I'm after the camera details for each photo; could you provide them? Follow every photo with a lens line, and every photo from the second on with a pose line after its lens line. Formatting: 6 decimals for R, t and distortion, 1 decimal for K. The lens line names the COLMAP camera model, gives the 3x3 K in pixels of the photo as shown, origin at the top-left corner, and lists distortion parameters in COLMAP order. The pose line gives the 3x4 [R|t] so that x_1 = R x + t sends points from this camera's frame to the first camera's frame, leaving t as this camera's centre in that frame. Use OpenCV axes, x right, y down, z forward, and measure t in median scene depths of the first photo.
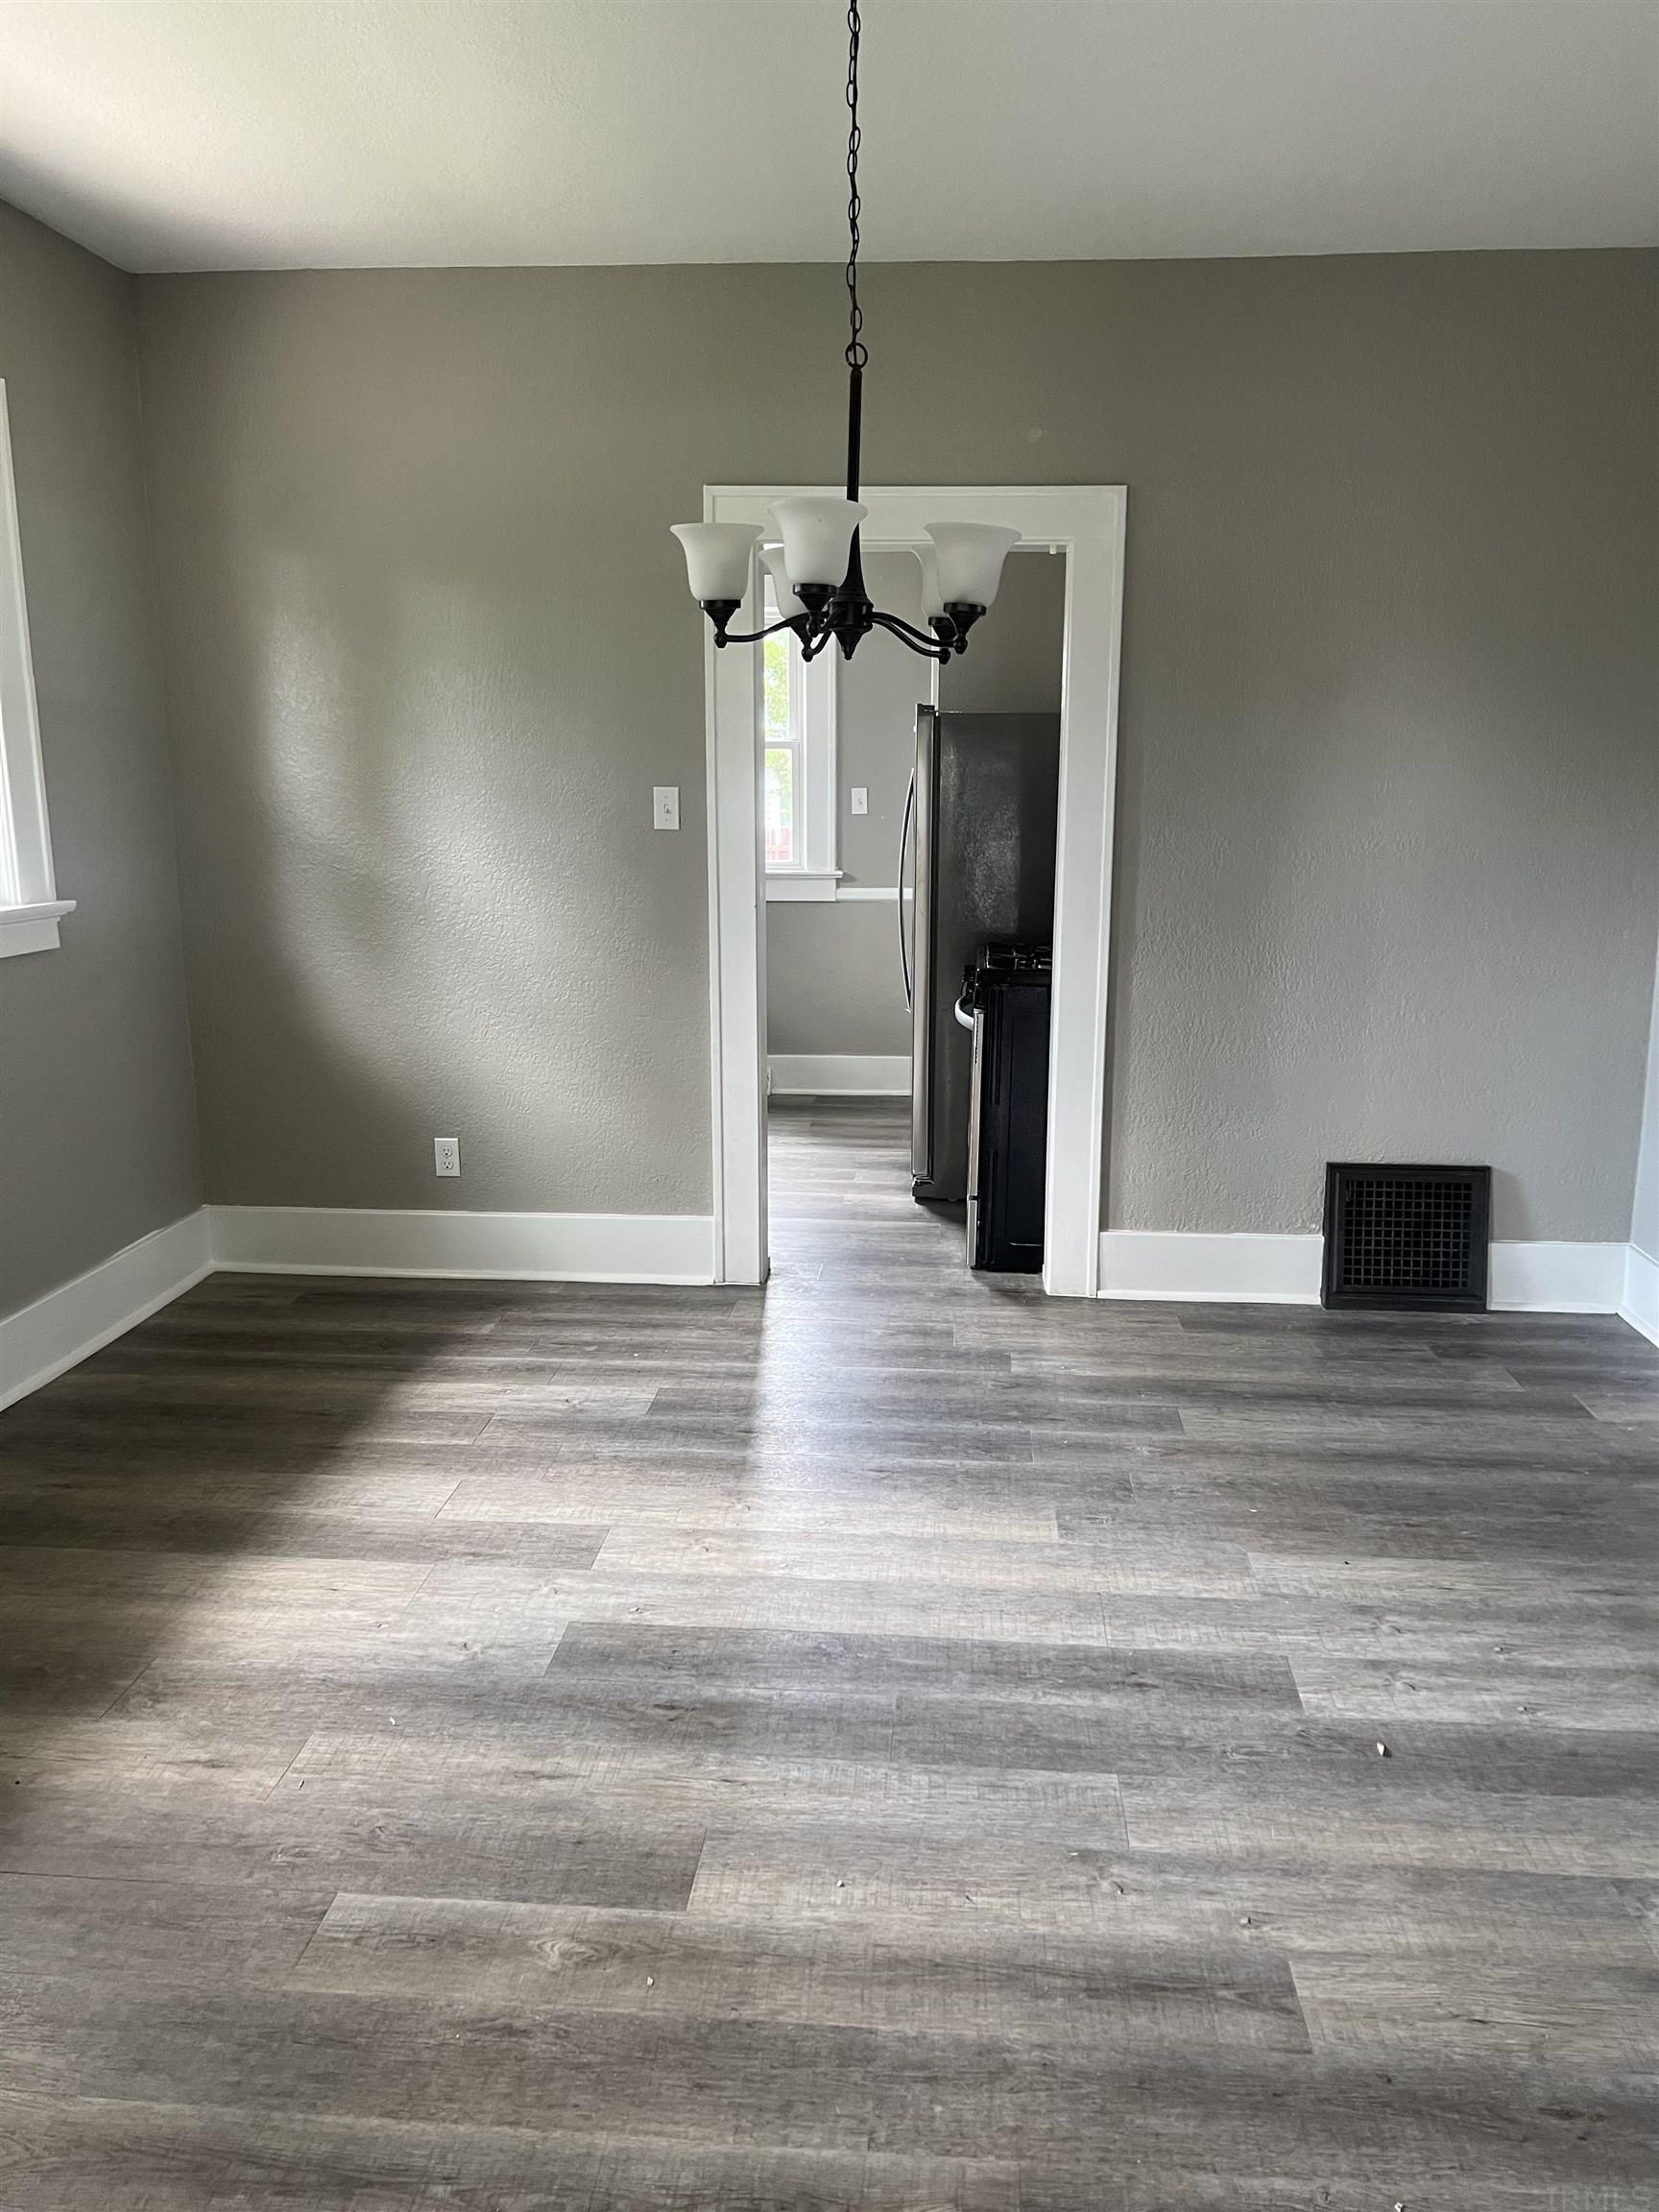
lens RADIAL K [[1505.4, 0, 829.5], [0, 1505.4, 1106.0], [0, 0, 1]] dist [0.046555, -0.001564]
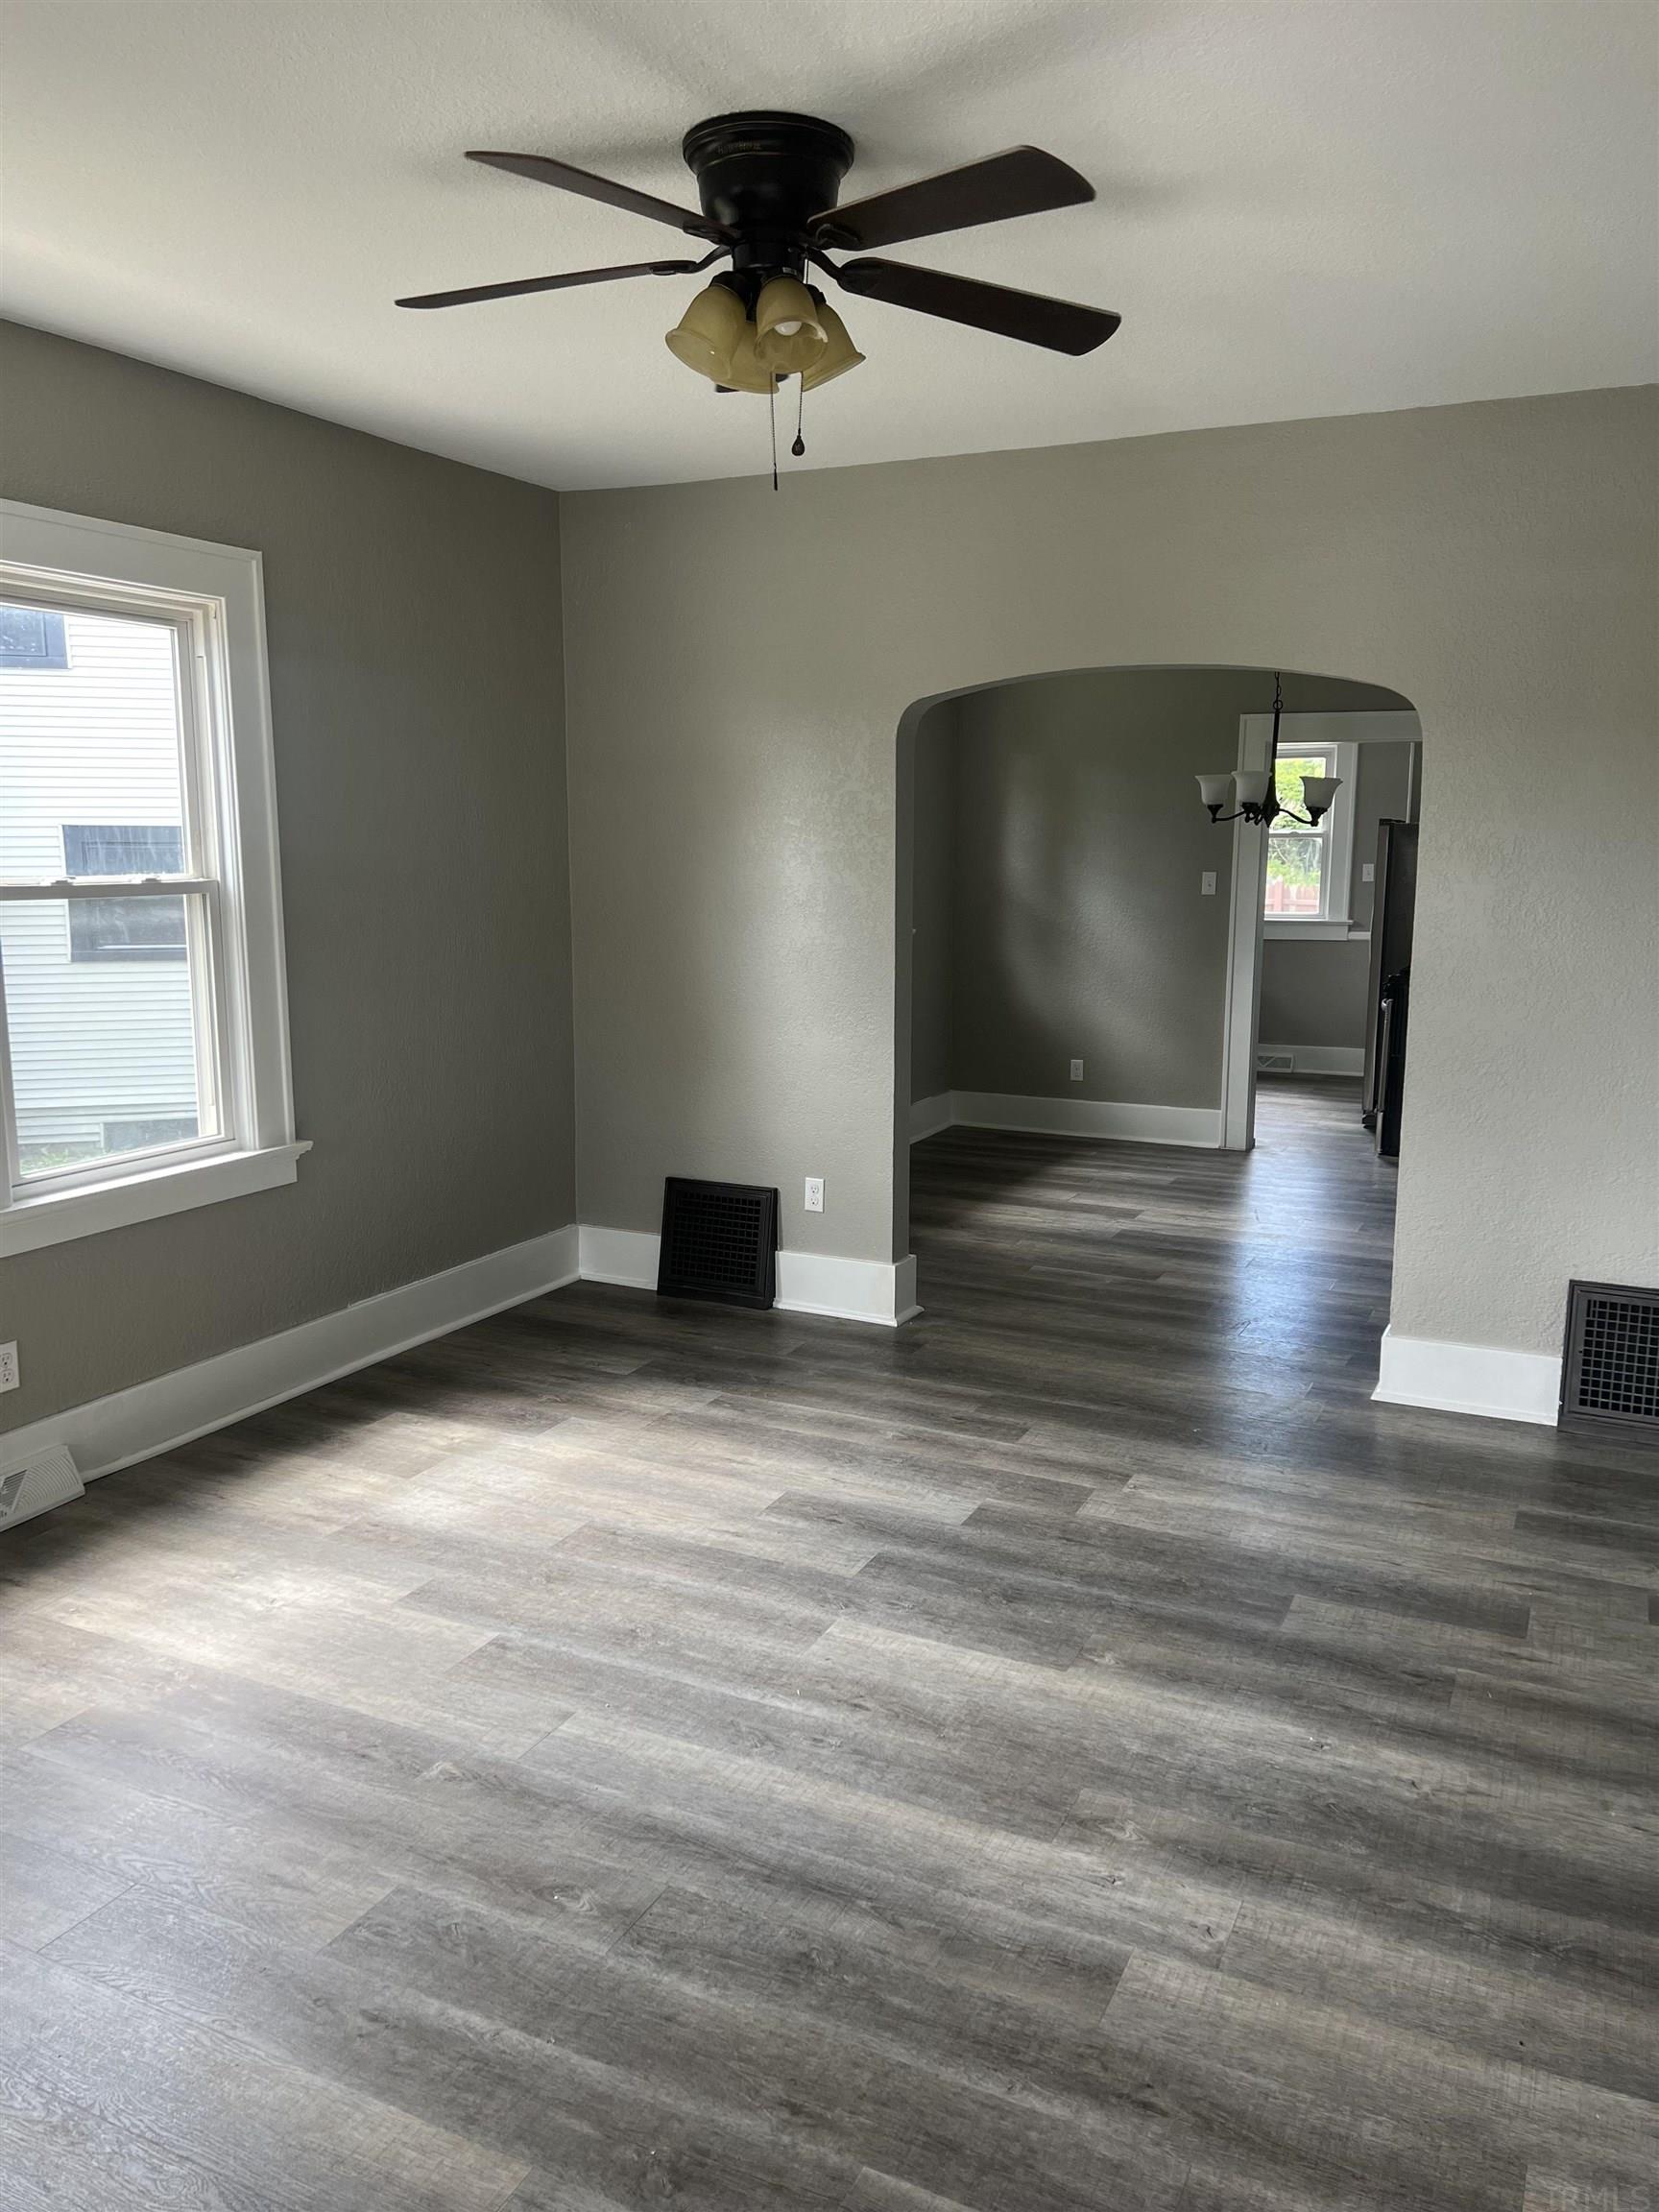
lens RADIAL K [[1661.8, 0, 829.5], [0, 1661.8, 1106.0], [0, 0, 1]] dist [0.077532, 0.000326]
pose [[0.926485, 0.055554, -0.372209, 0.233503], [-0.071766, 0.996975, -0.029832, 0.163807], [0.369426, 0.054351, 0.927670, -1.028180]]
